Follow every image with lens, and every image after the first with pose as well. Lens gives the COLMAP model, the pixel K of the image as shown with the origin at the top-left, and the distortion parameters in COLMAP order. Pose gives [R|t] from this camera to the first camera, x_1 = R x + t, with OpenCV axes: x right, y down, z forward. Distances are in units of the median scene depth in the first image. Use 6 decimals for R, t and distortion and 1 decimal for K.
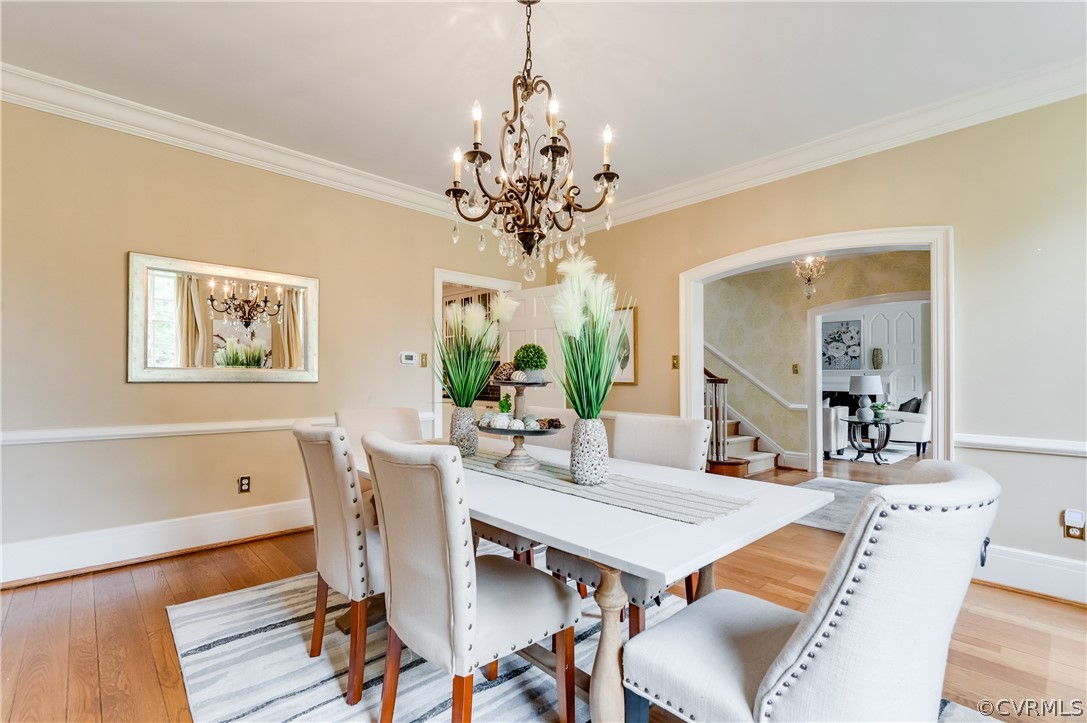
lens RADIAL K [[487.6, 0, 526.4], [0, 487.6, 364.3], [0, 0, 1]] dist [0.011219, -0.001679]
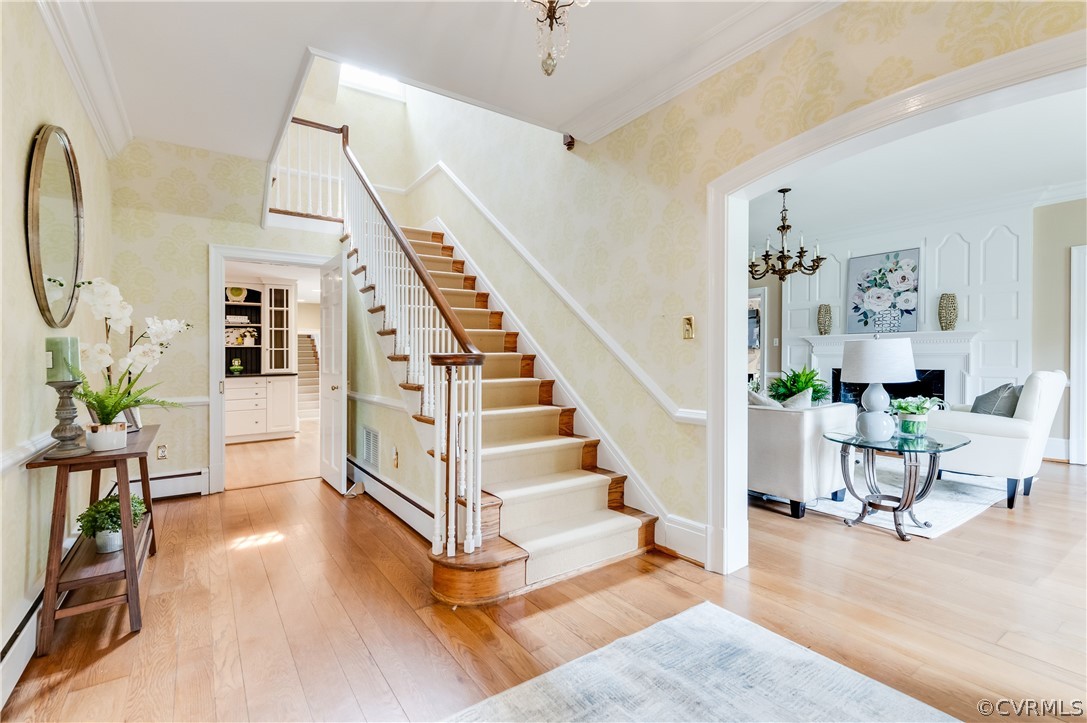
lens RADIAL K [[487.6, 0, 548.2], [0, 487.6, 360.7], [0, 0, 1]] dist [0.011219, -0.001679]
pose [[0.992620, -0.015714, -0.120243, 0.433287], [0.020683, 0.998978, 0.040192, 0.017128], [0.119488, -0.042383, 0.991931, 0.503405]]
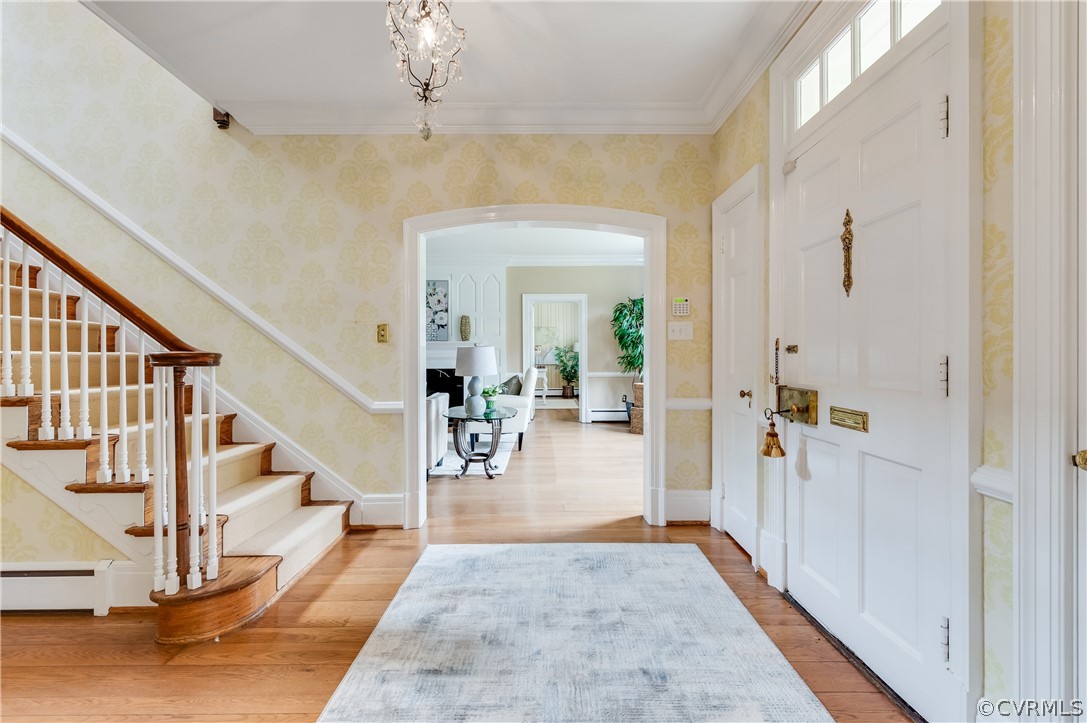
lens RADIAL K [[487.6, 0, 538.9], [0, 487.6, 358.8], [0, 0, 1]] dist [0.011219, -0.001679]
pose [[0.667111, -0.014767, 0.744812, 0.250267], [-0.013697, 0.999391, 0.032083, 0.015997], [-0.744832, -0.031604, 0.666503, 0.483353]]
